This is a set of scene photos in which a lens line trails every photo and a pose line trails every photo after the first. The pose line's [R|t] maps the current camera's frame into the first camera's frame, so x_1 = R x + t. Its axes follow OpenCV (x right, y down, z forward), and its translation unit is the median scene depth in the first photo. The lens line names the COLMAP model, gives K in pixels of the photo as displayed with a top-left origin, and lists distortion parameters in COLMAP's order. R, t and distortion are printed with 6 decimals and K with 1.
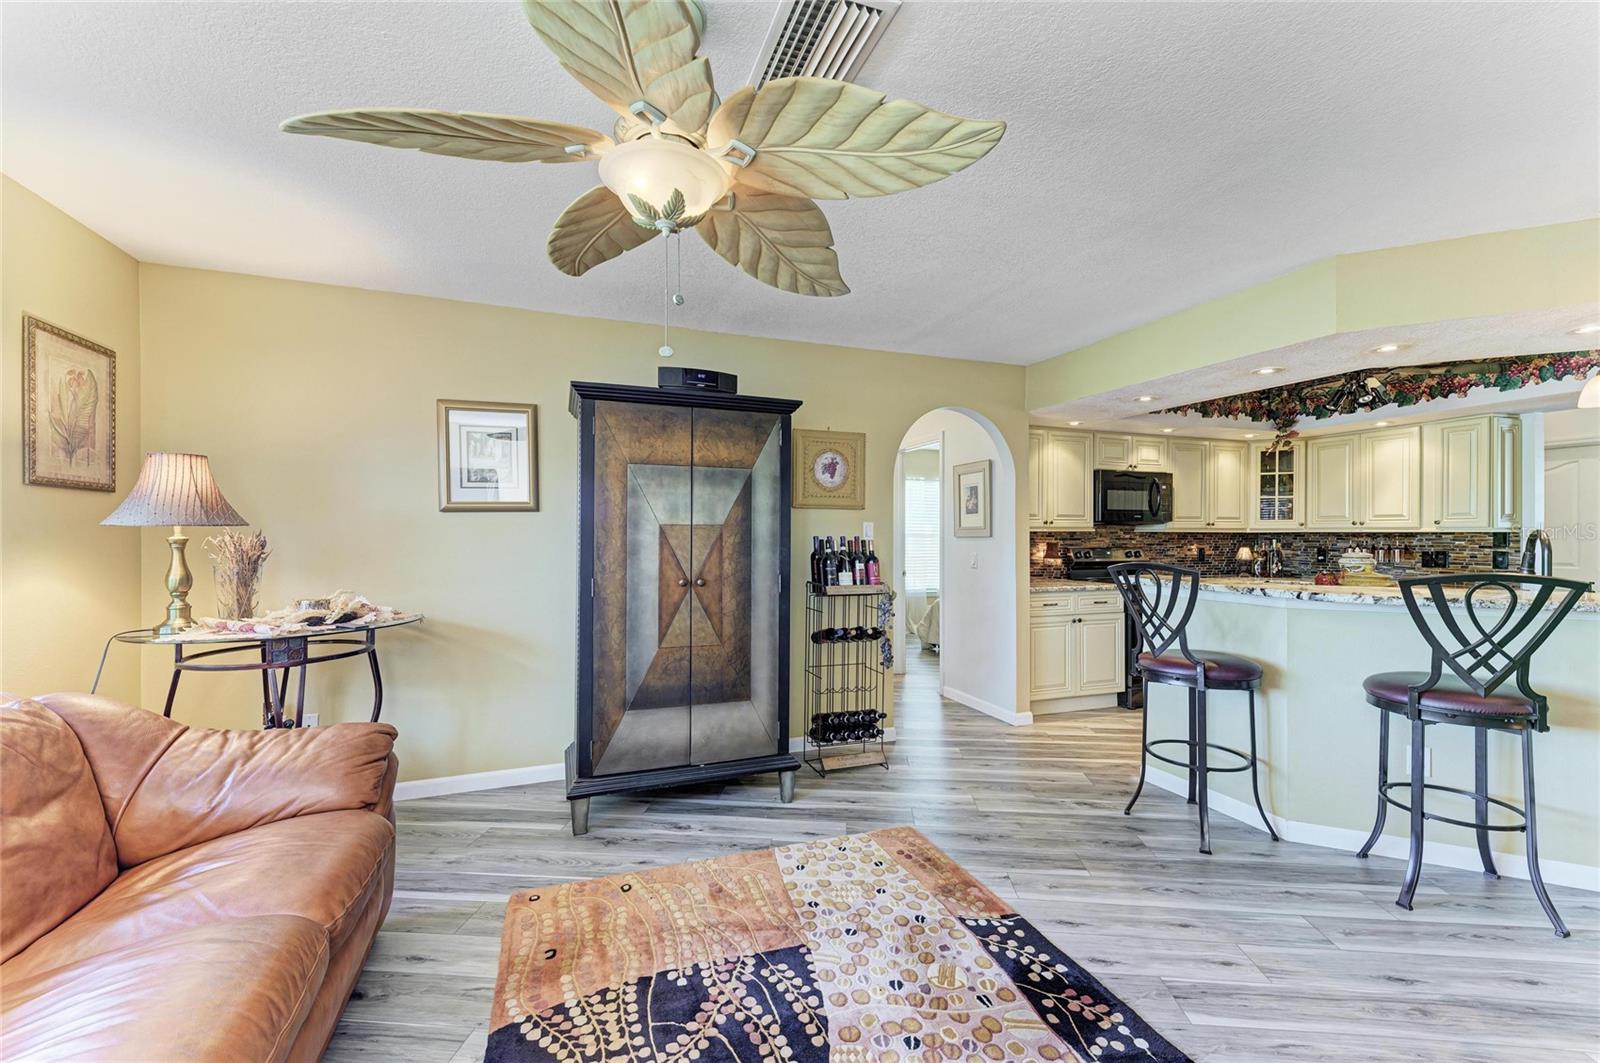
lens RADIAL K [[645.7, 0, 800.0], [0, 645.7, 531.5], [0, 0, 1]] dist [0.011123, -0.000199]
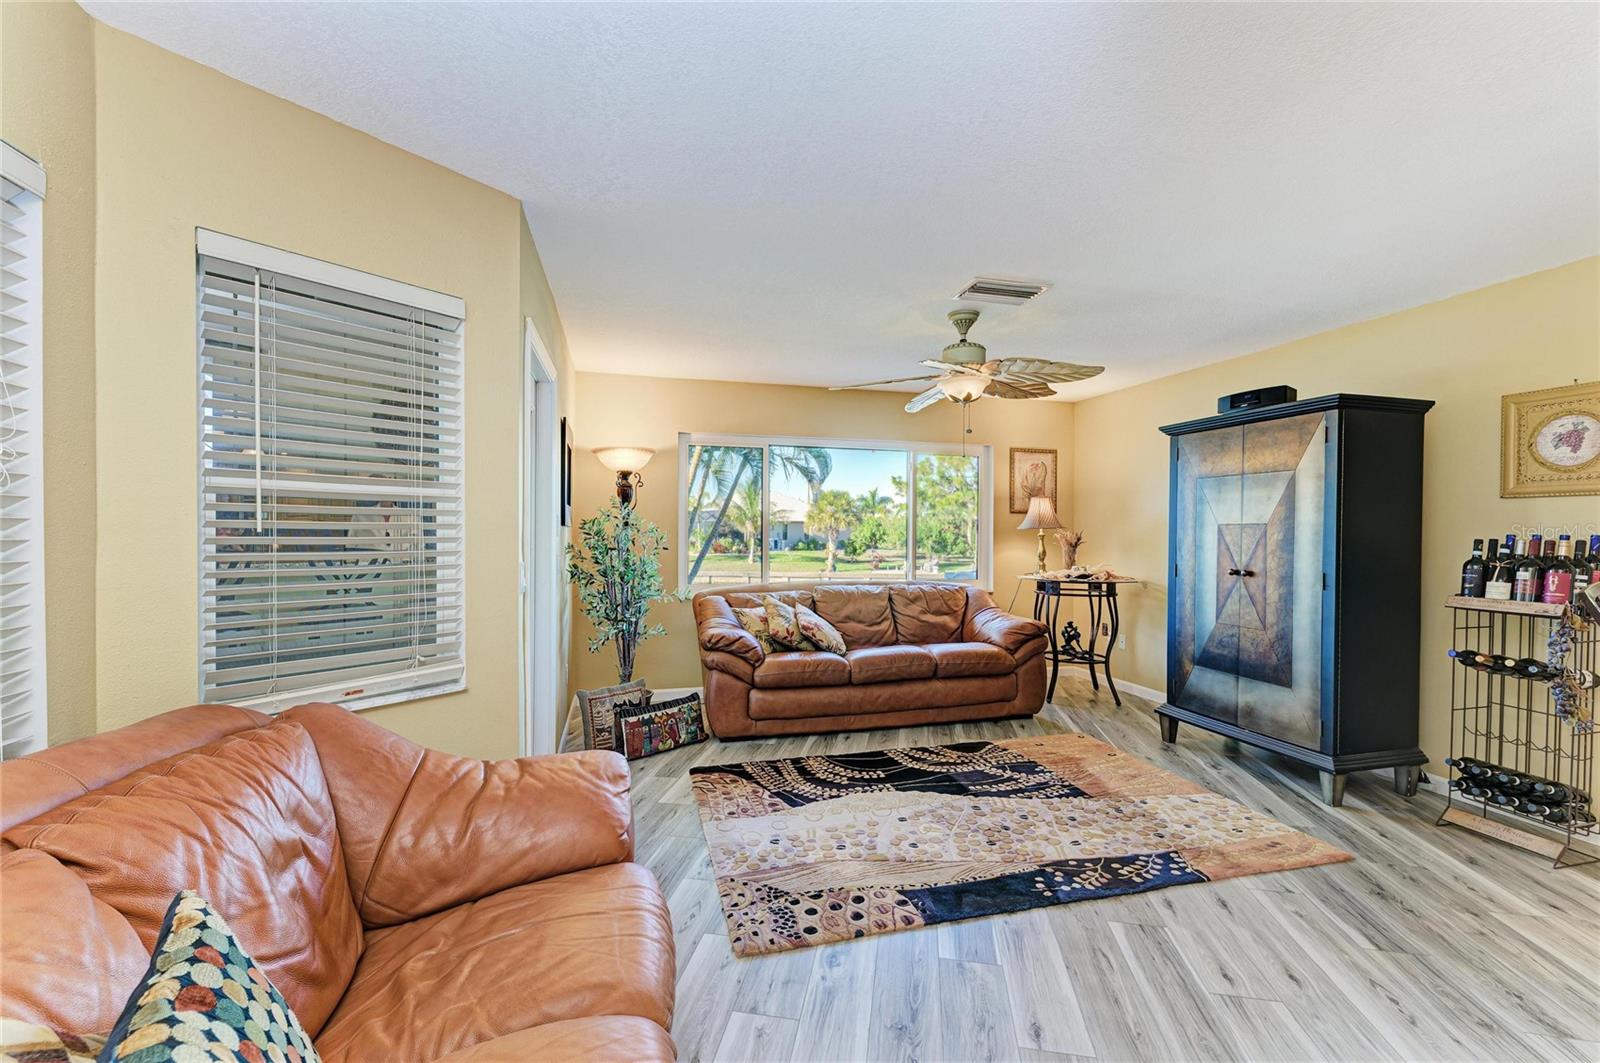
lens RADIAL K [[655.1, 0, 800.0], [0, 655.1, 531.5], [0, 0, 1]] dist [0.021069, 0.000036]
pose [[-0.092446, -0.002828, -0.995714, 1.060531], [0.002181, 0.999993, -0.003042, 0.004619], [0.995715, -0.002453, -0.092439, 0.292005]]
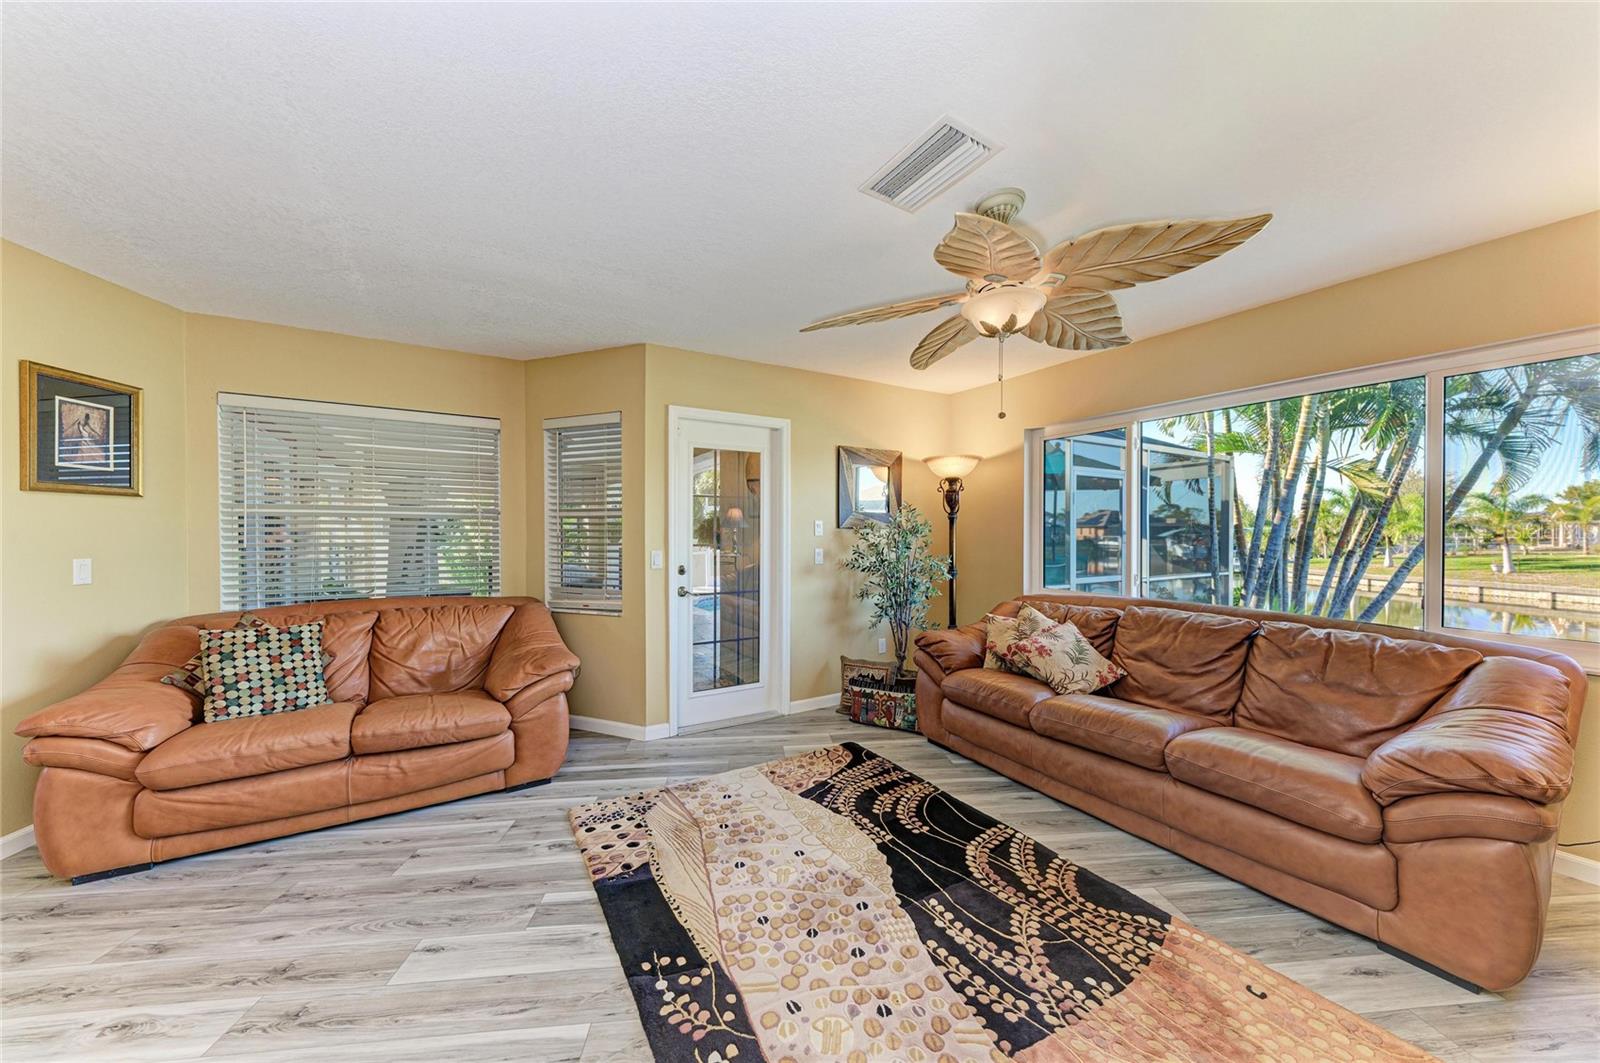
lens RADIAL K [[553.5, 0, 800.0], [0, 553.5, 531.5], [0, 0, 1]] dist [0.009044, -0.000220]
pose [[-0.982359, -0.001330, -0.187001, 0.246526], [-0.000135, 0.999979, -0.006403, 0.006619], [0.187006, -0.006265, -0.982339, 1.044410]]
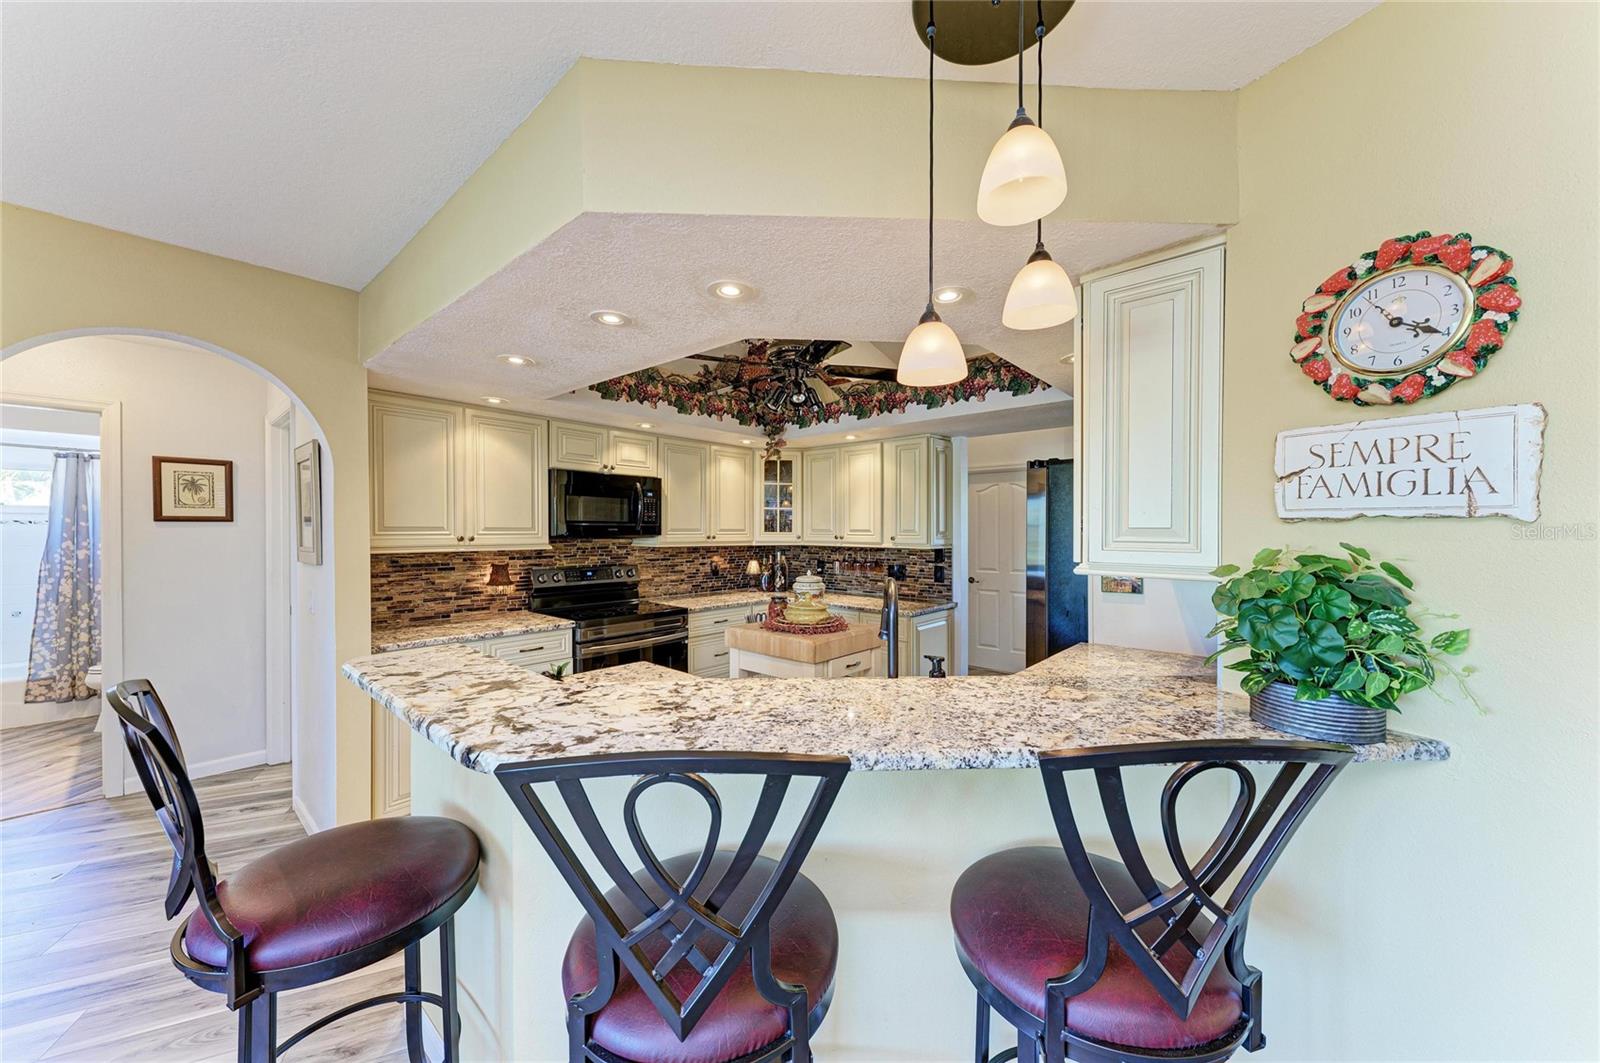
lens RADIAL K [[553.5, 0, 800.0], [0, 553.5, 531.5], [0, 0, 1]] dist [0.009044, -0.000220]
pose [[0.881505, 0.001971, 0.472171, 0.647897], [-0.007139, 0.999933, 0.009154, -0.047000], [-0.472121, -0.011440, 0.881459, 0.451661]]
